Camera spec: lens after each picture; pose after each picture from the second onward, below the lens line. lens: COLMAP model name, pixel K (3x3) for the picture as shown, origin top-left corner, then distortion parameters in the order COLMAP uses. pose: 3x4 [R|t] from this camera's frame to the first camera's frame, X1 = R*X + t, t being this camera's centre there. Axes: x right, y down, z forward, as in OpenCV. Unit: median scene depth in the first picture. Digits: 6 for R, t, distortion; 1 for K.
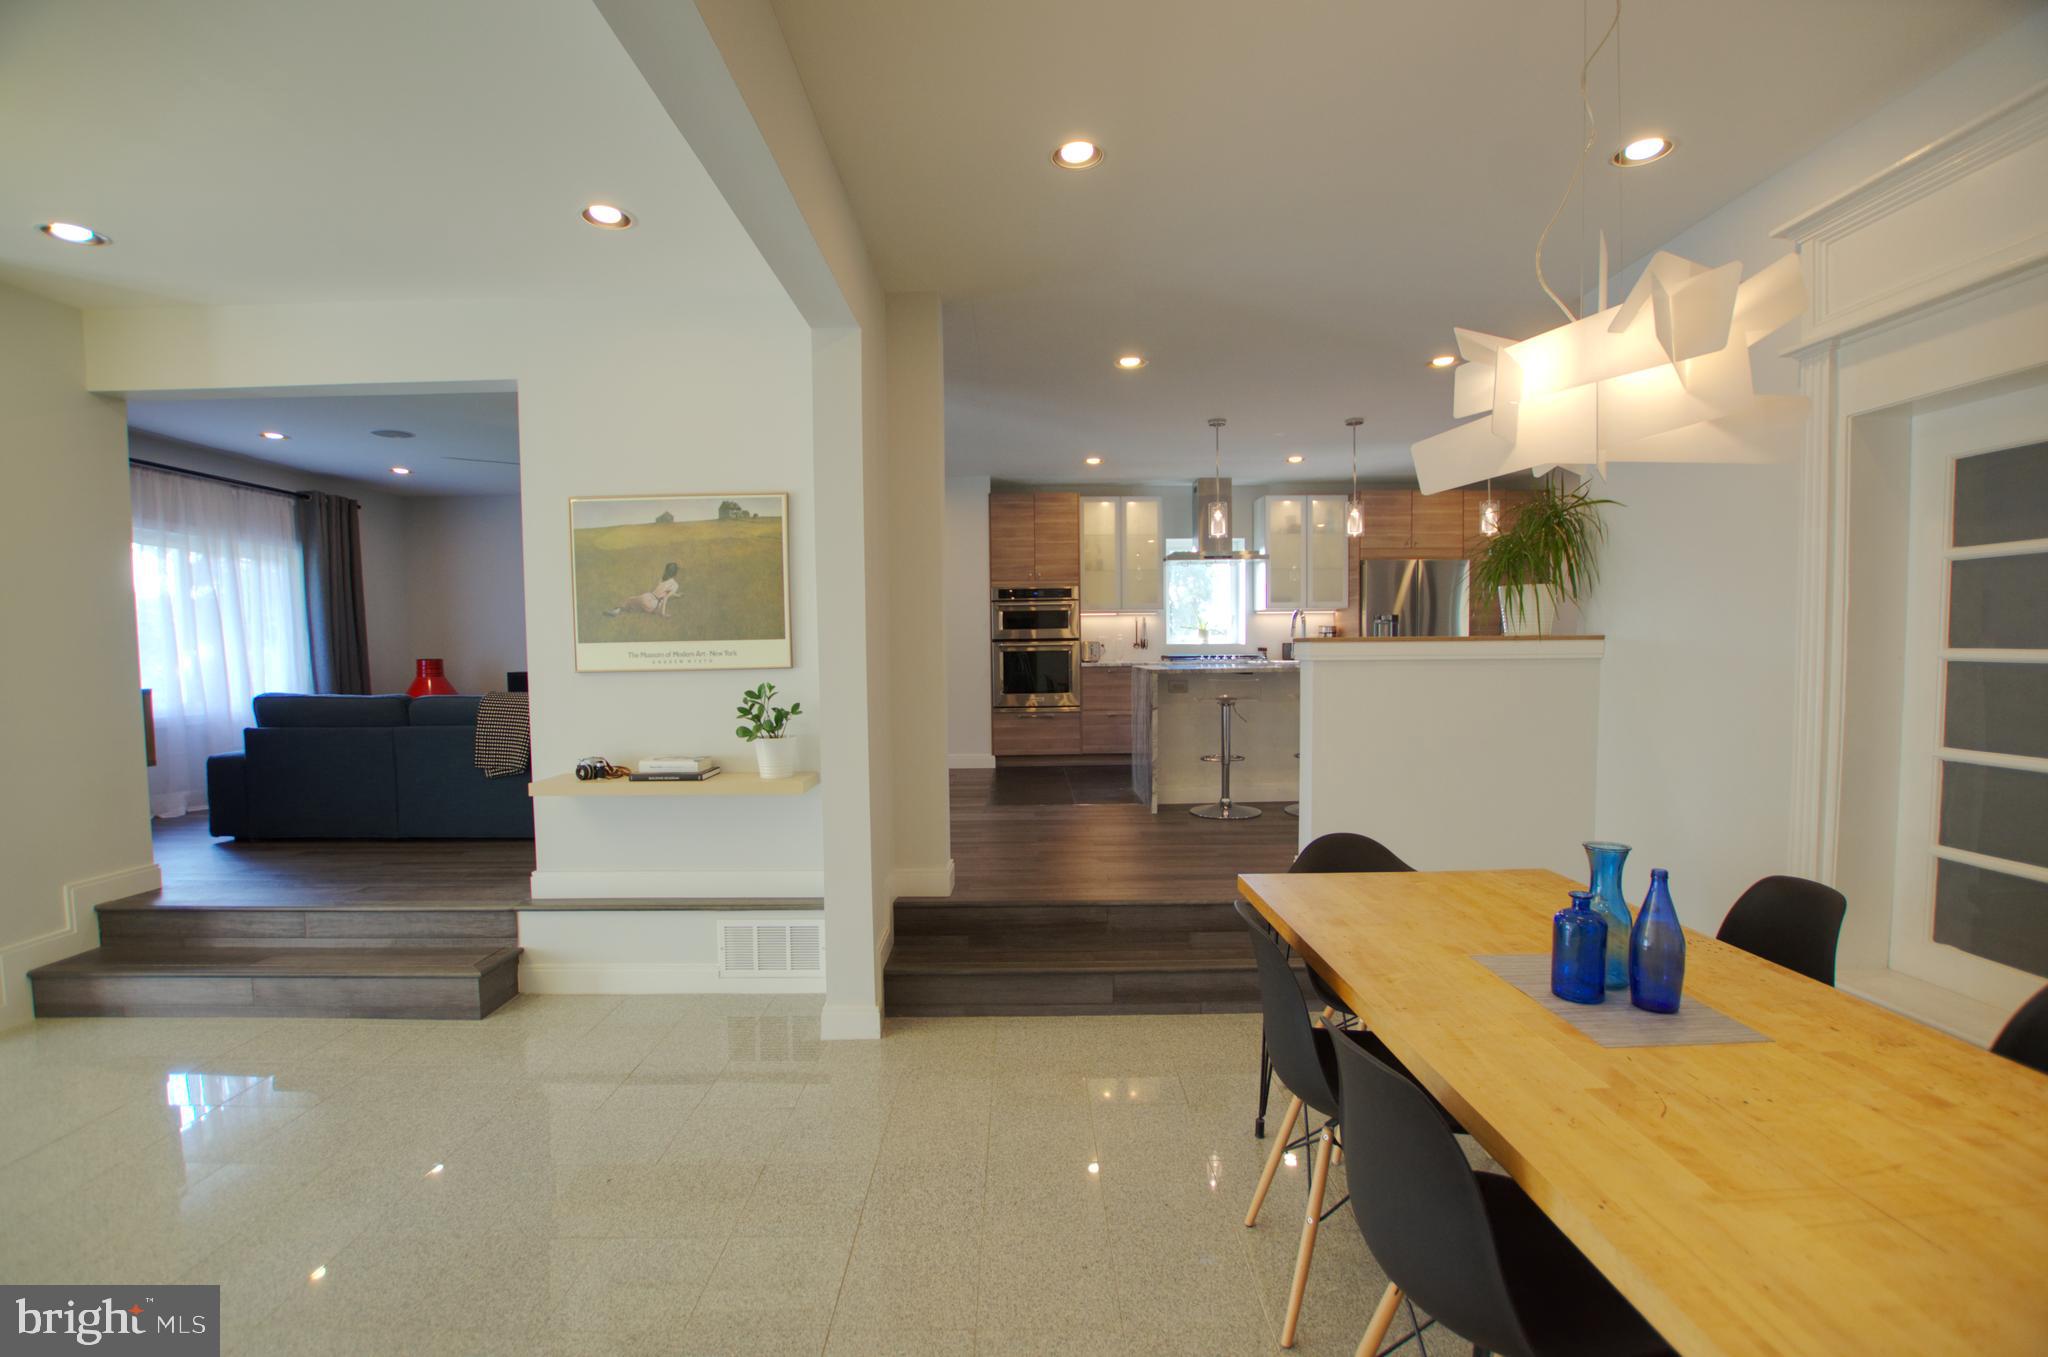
lens RADIAL K [[919.3, 0, 1024.3], [0, 919.3, 684.5], [0, 0, 1]] dist [-0.026508, 0.001011]
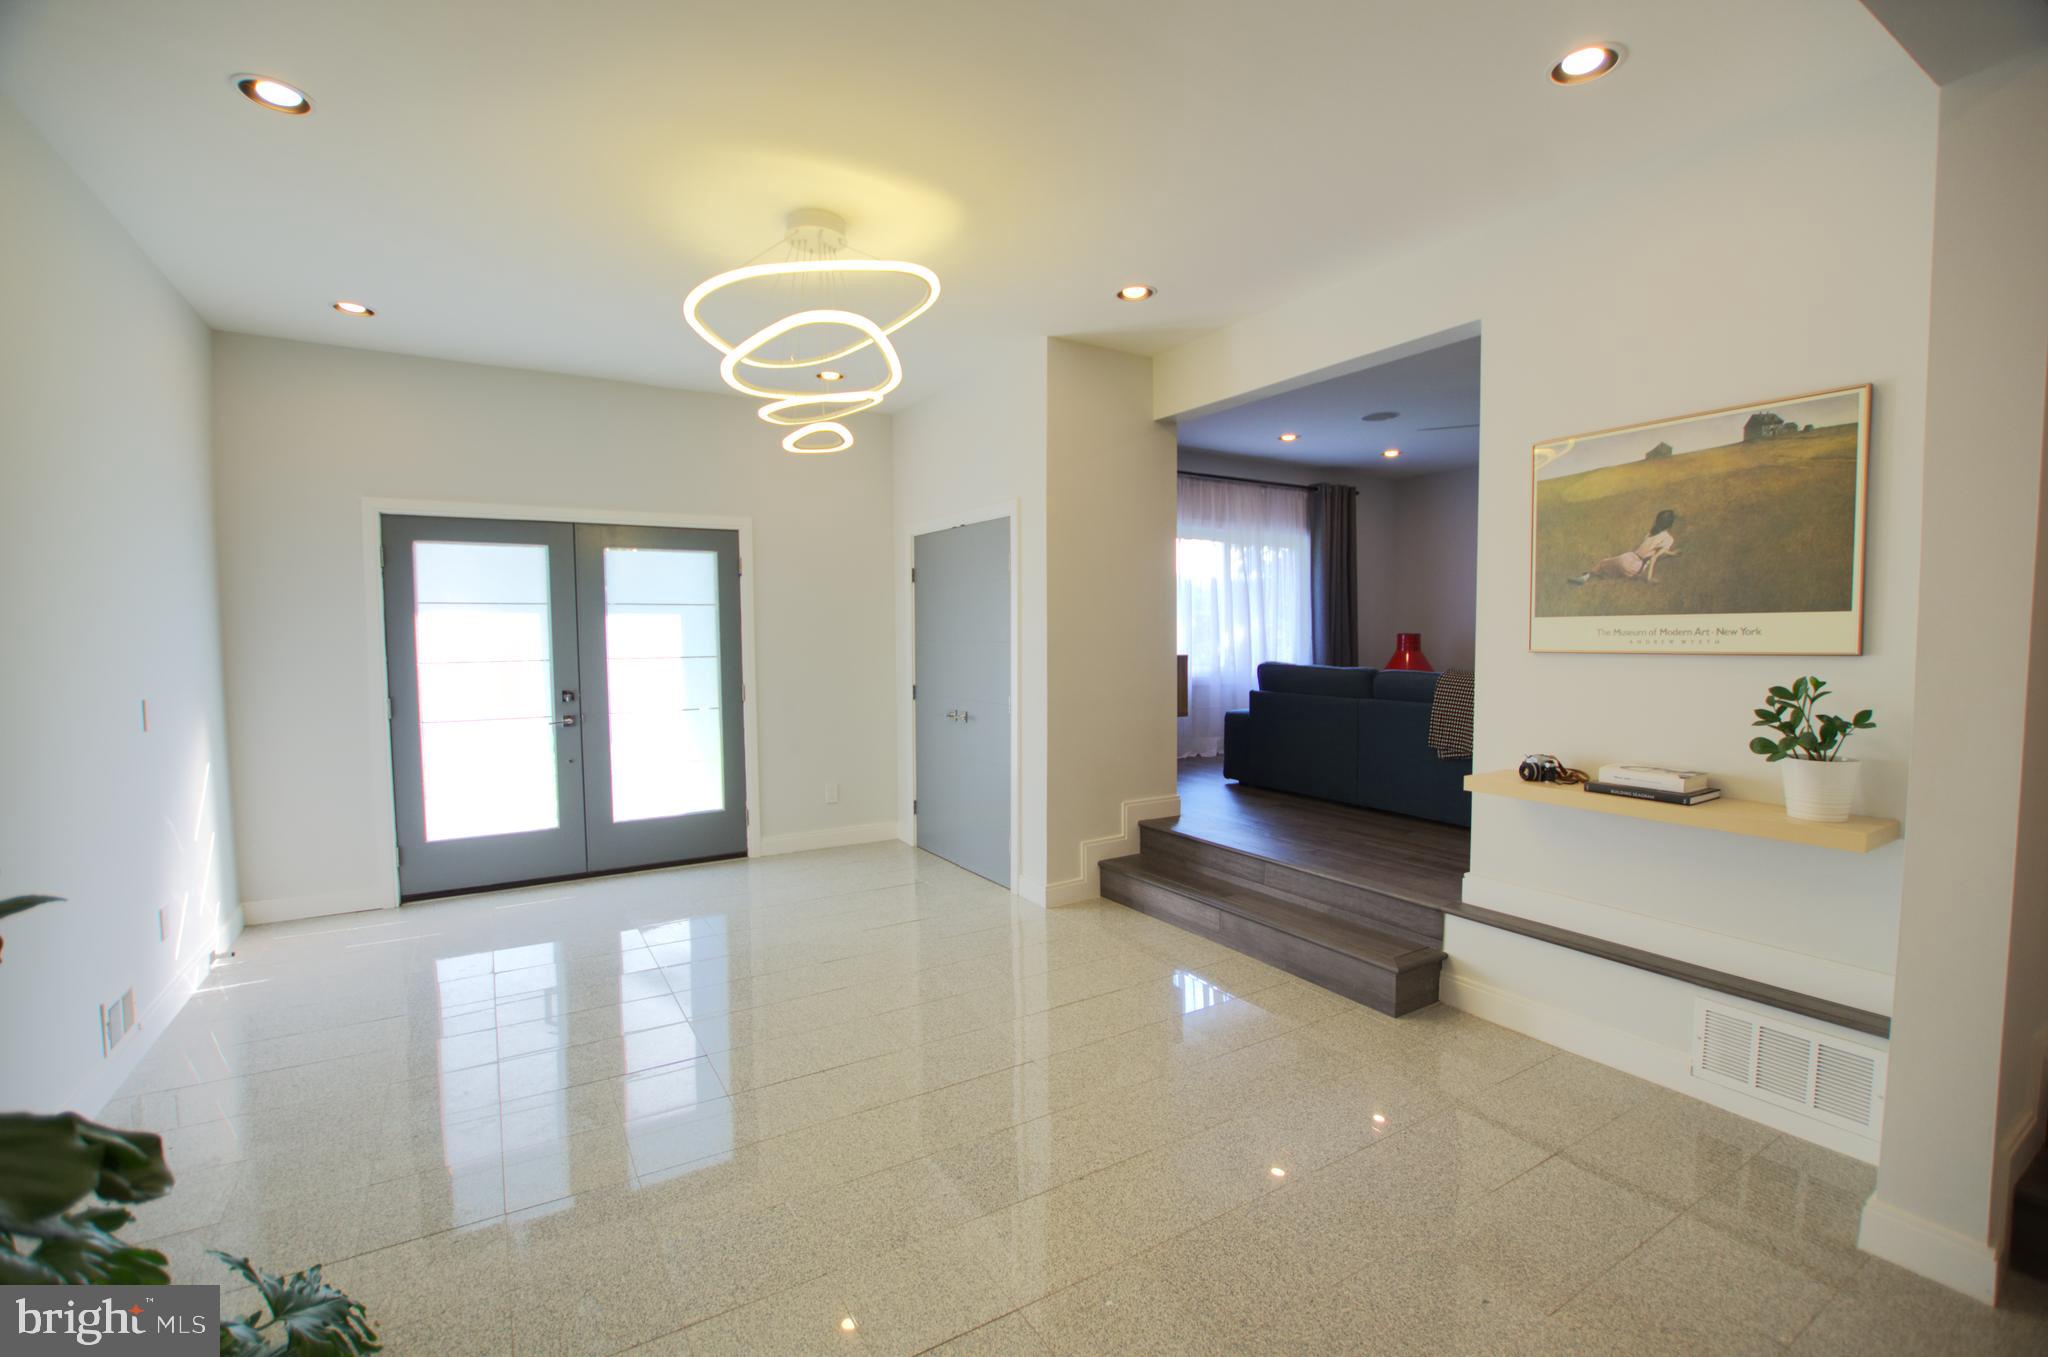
lens RADIAL K [[897.8, 0, 1019.0], [0, 897.8, 691.9], [0, 0, 1]] dist [-0.026340, 0.000285]
pose [[0.524079, 0.066040, -0.849105, -0.037250], [-0.035119, 0.997817, 0.055930, -0.006080], [0.850945, 0.000508, 0.525255, 0.167074]]
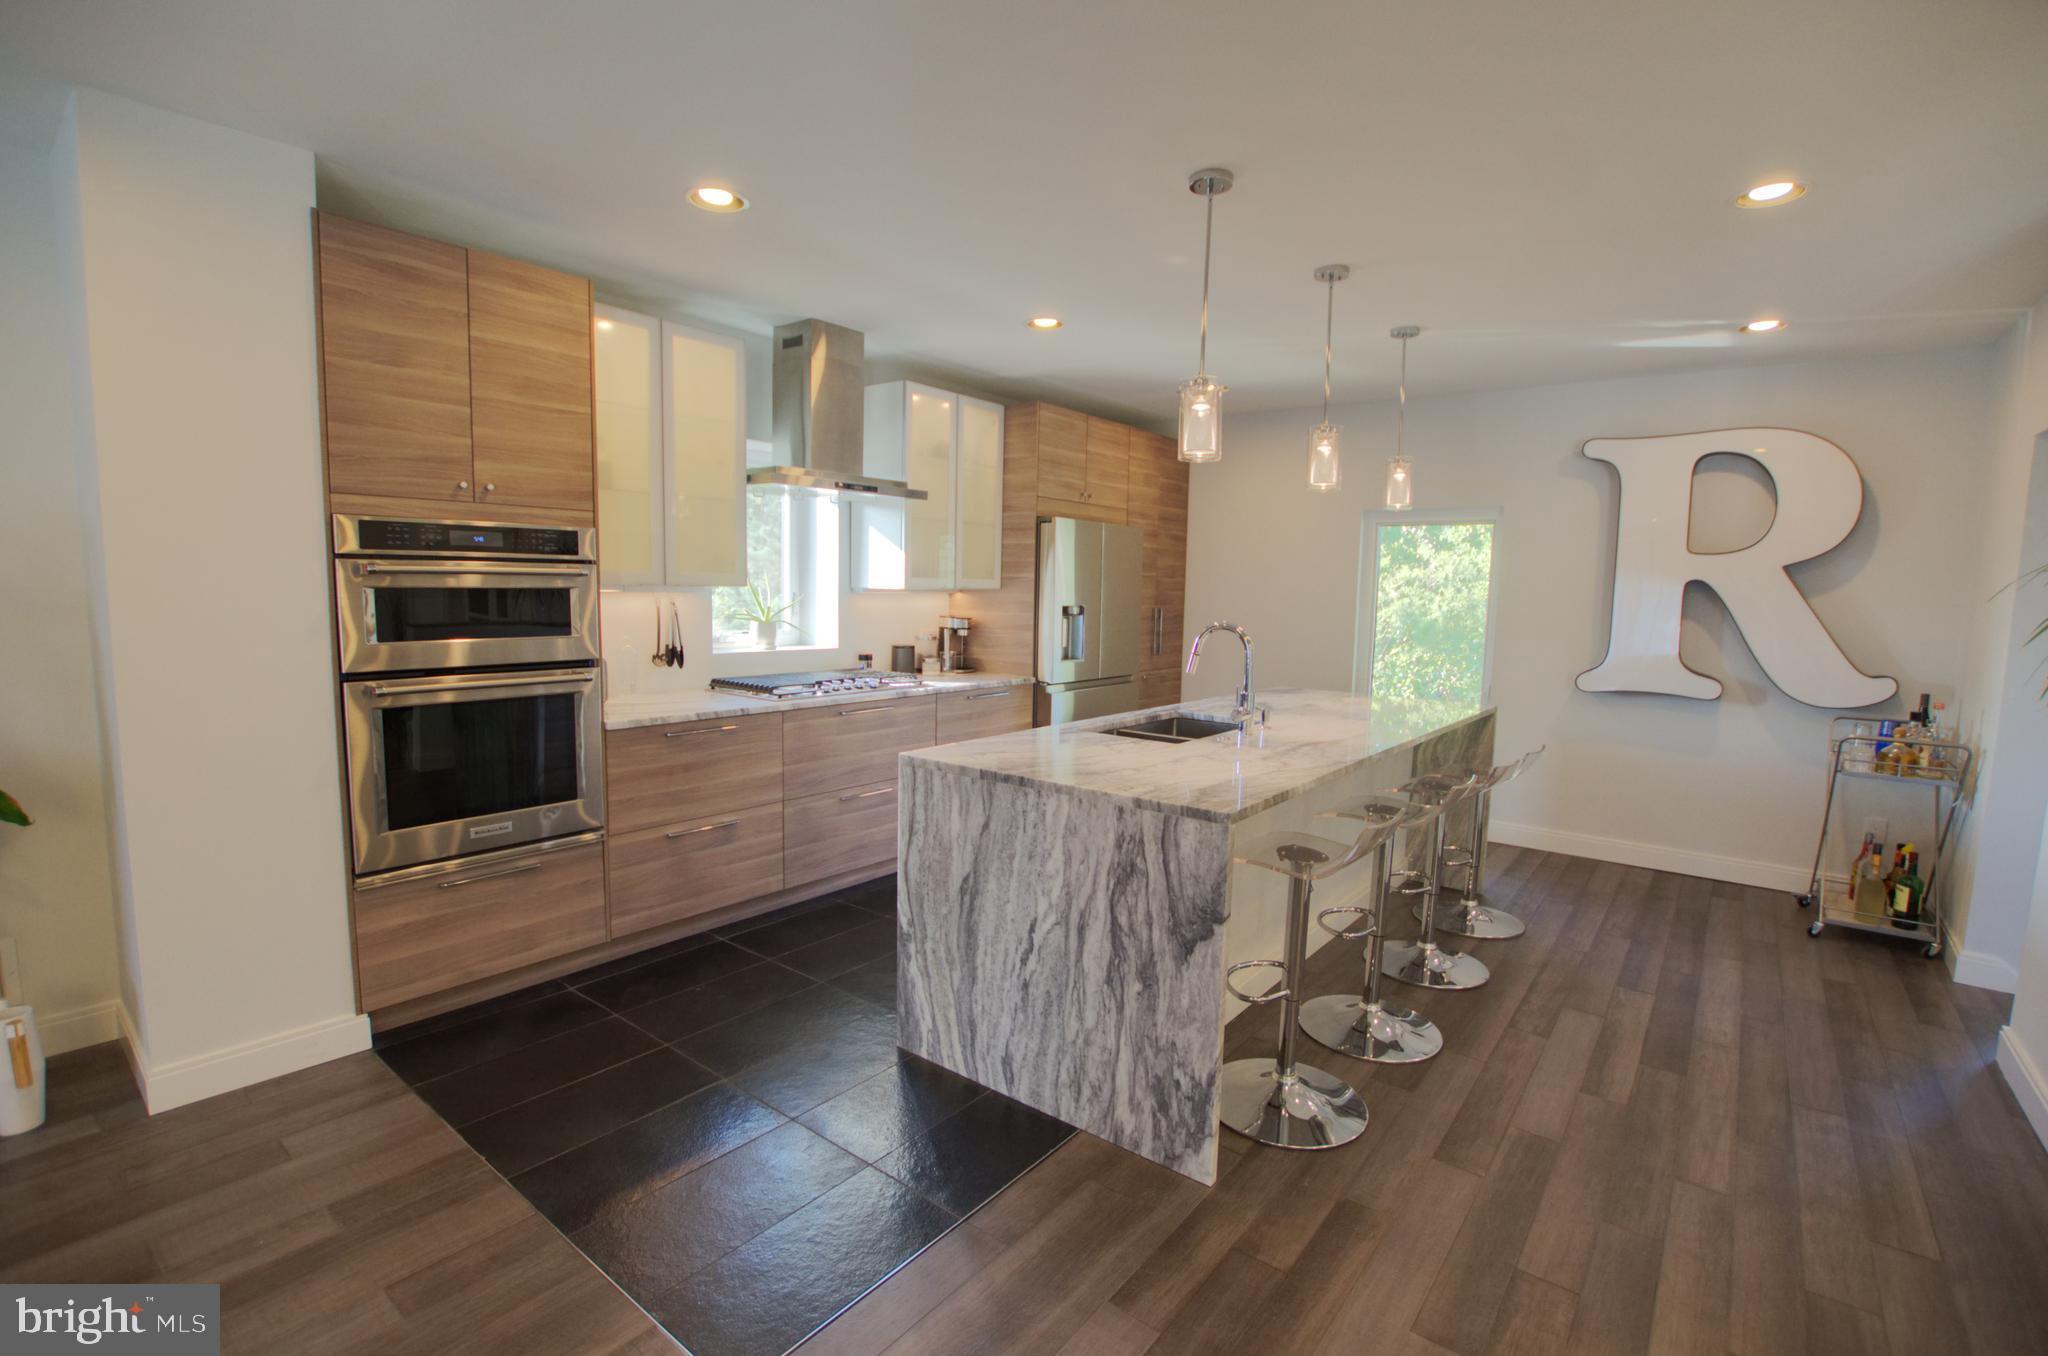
lens RADIAL K [[919.3, 0, 1024.3], [0, 919.3, 684.0], [0, 0, 1]] dist [-0.026508, 0.001011]
pose [[0.622330, -0.059211, 0.780512, -0.277160], [0.004190, 0.997373, 0.072321, -0.139540], [-0.782744, -0.041737, 0.620943, 1.261373]]
